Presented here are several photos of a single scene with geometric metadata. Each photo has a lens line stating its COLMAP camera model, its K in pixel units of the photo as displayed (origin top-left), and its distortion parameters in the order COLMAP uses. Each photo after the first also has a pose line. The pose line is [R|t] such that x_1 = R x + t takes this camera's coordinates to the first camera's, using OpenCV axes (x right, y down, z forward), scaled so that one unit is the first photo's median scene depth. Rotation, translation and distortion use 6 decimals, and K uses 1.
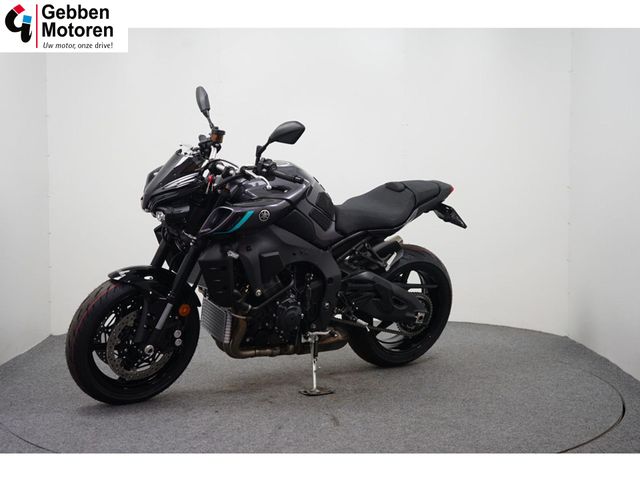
lens RADIAL K [[946.4, 0, 320.3], [0, 946.4, 237.7], [0, 0, 1]] dist [0.007001, 0.000000]
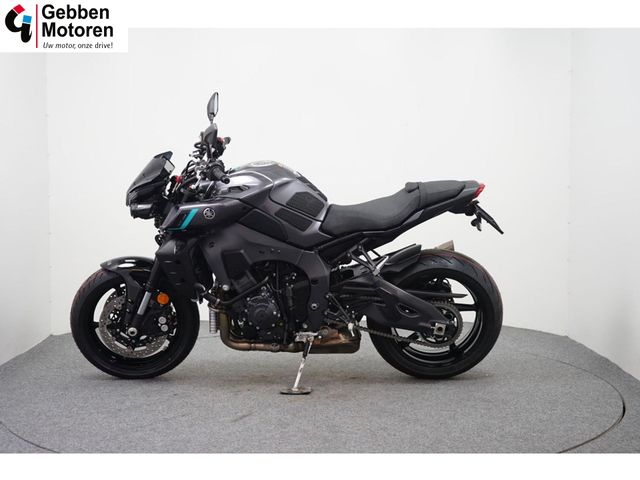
lens RADIAL K [[946.4, 0, 321.5], [0, 946.4, 242.2], [0, 0, 1]] dist [0.007001, 0.000000]
pose [[0.851503, 0.051768, -0.521788, 0.530789], [-0.039890, 0.998626, 0.033979, -0.029508], [0.522830, -0.008119, 0.852398, 0.163481]]
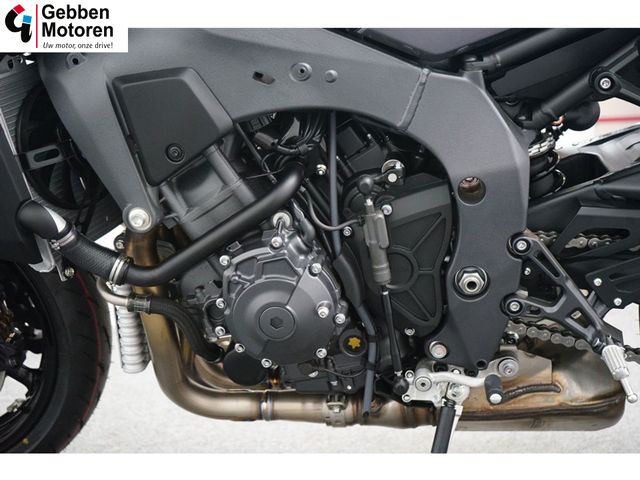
lens RADIAL K [[906.7, 0, 317.2], [0, 906.7, 234.5], [0, 0, 1]] dist [0.041876, 0.000000]
pose [[0.780466, 0.065701, -0.621736, 0.133686], [-0.011910, 0.995845, 0.090283, 0.035544], [0.625085, -0.063058, 0.778006, 0.779982]]
